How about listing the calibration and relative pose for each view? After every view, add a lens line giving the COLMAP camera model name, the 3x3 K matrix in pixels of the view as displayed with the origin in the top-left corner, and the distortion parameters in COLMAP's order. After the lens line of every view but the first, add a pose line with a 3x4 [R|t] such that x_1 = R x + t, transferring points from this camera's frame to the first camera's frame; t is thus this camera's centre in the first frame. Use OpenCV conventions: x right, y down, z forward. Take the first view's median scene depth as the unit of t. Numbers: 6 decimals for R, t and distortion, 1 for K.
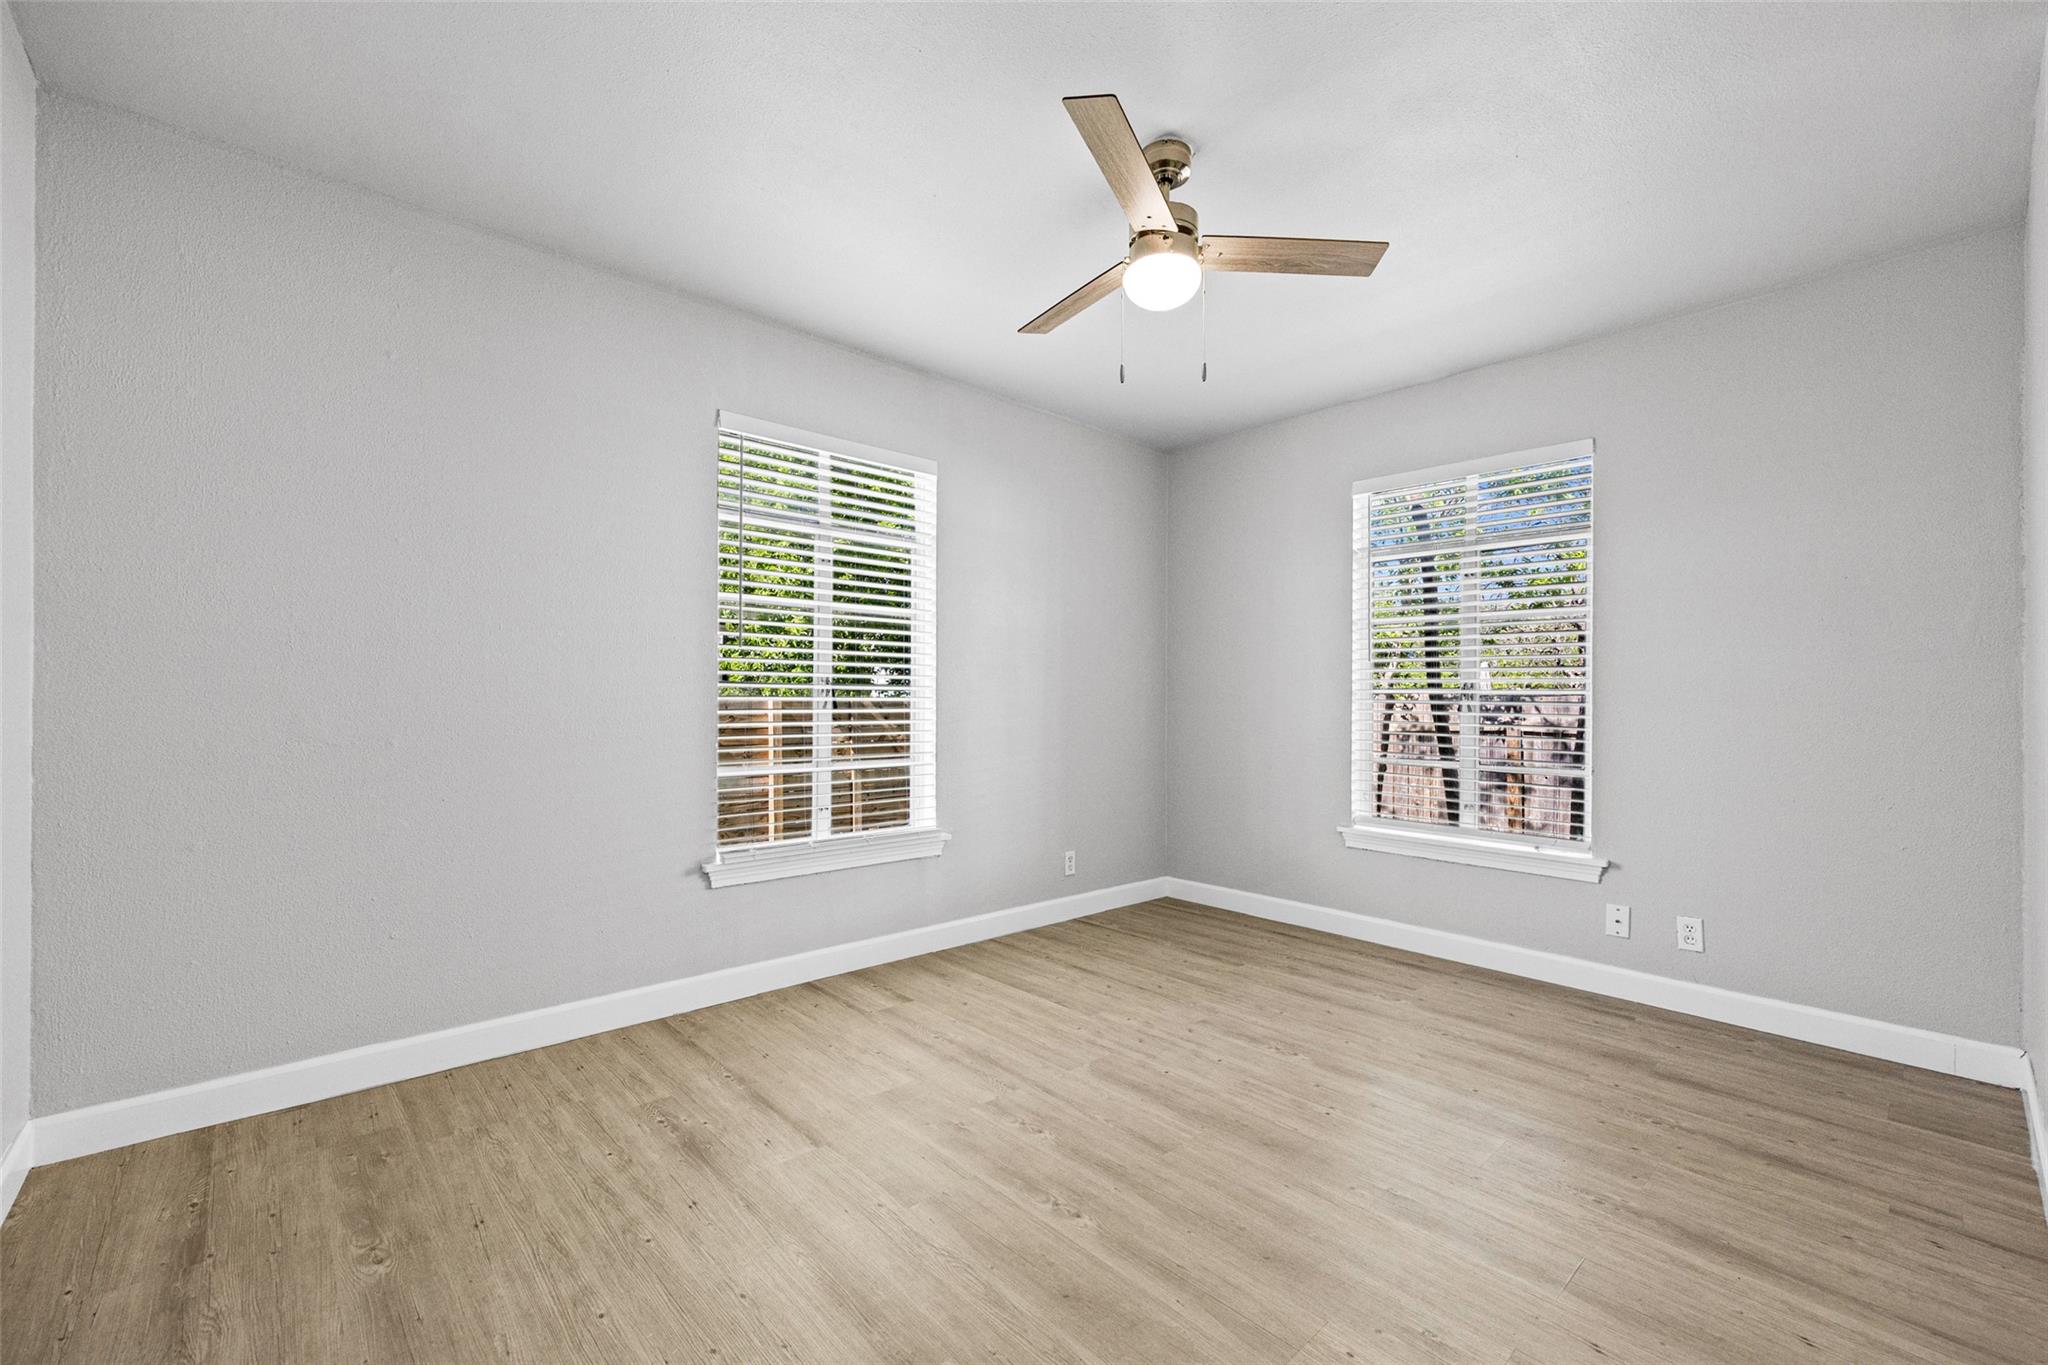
lens RADIAL K [[834.0, 0, 1030.3], [0, 834.0, 692.3], [0, 0, 1]] dist [-0.002599, -0.000337]
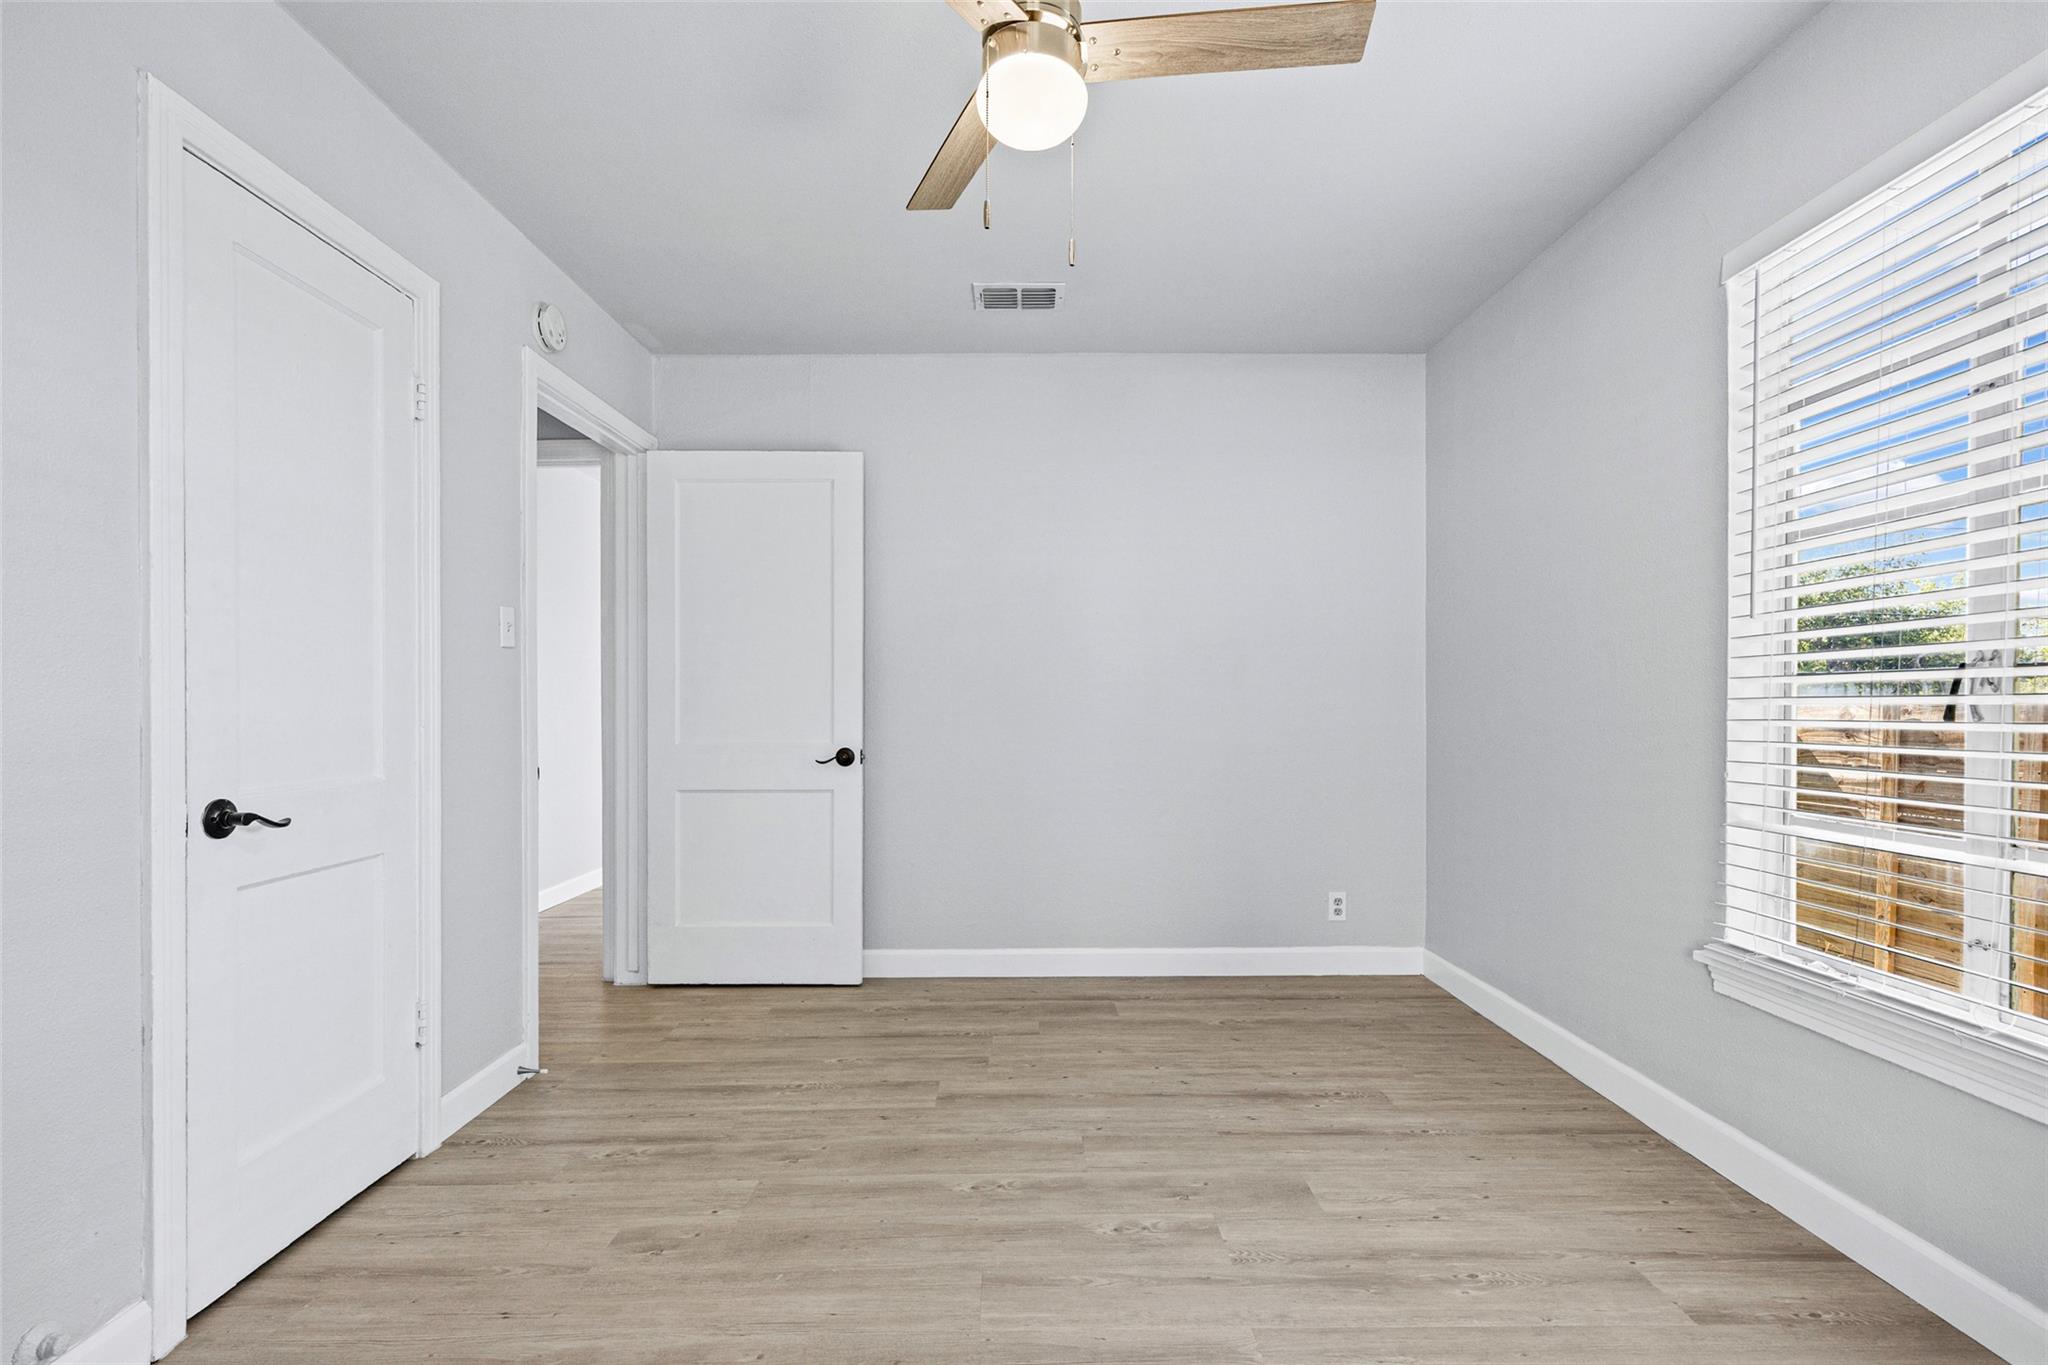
lens RADIAL K [[969.0, 0, 1029.0], [0, 969.0, 695.4], [0, 0, 1]] dist [0.003824, 0.000791]
pose [[-0.678482, -0.012660, -0.734508, 0.709148], [0.011541, 0.999544, -0.027888, 0.023518], [0.734526, -0.027399, -0.678027, 1.454204]]
